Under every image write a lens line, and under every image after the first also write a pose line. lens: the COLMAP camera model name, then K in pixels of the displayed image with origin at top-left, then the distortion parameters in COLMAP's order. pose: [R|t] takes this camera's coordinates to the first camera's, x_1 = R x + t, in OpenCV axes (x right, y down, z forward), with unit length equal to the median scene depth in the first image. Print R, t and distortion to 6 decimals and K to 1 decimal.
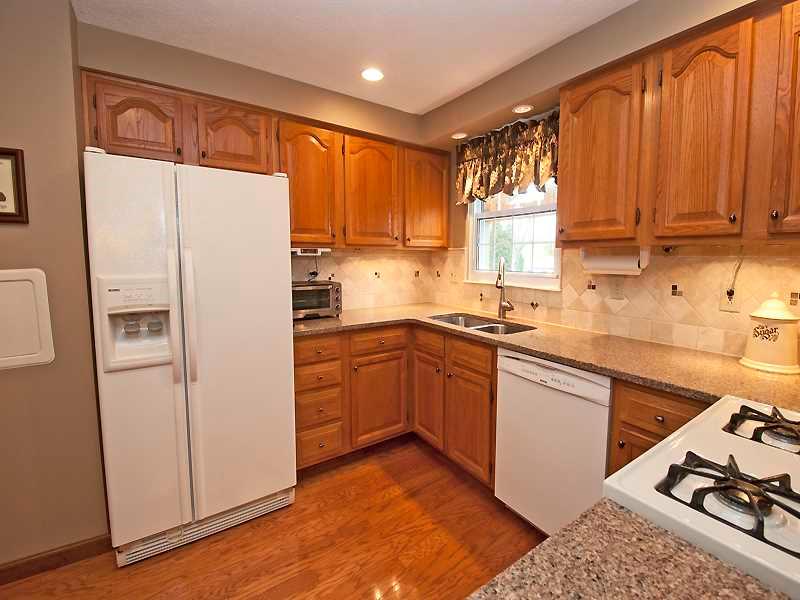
lens RADIAL K [[343.4, 0, 402.1], [0, 343.4, 293.8], [0, 0, 1]] dist [0.000018, -0.013062]
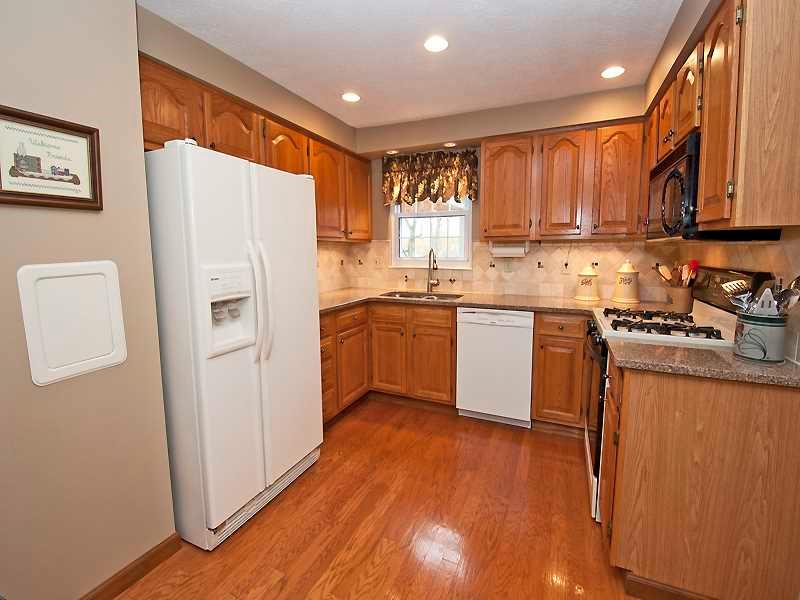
lens RADIAL K [[344.4, 0, 401.8], [0, 344.4, 295.4], [0, 0, 1]] dist [0.000698, -0.010166]
pose [[0.853624, -0.076251, 0.515279, -0.563527], [0.061921, 0.997068, 0.044965, 0.017268], [-0.517197, -0.006476, 0.855842, -0.130957]]
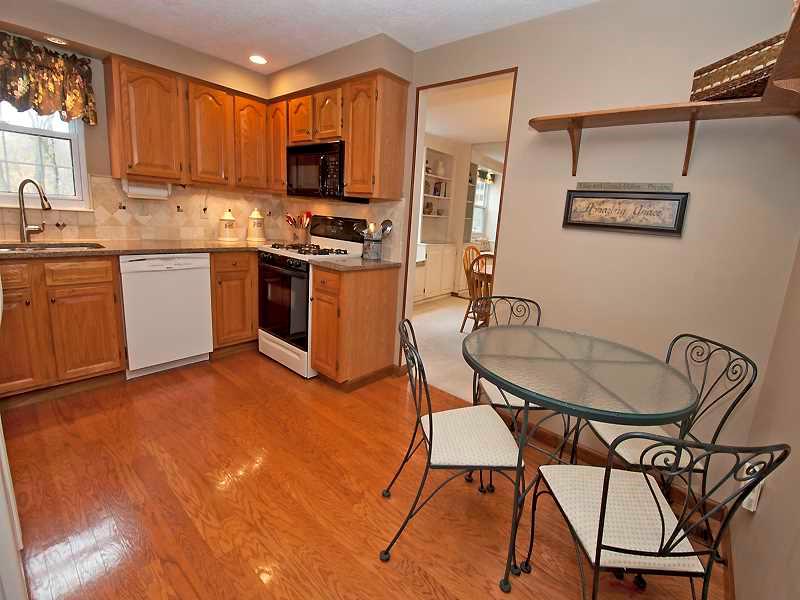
lens RADIAL K [[357.9, 0, 403.1], [0, 357.9, 287.2], [0, 0, 1]] dist [0.000501, -0.010994]
pose [[-0.257142, -0.217887, 0.941490, -1.028585], [0.021618, 0.972710, 0.231016, -0.012885], [-0.966132, 0.079757, -0.245414, 0.251643]]
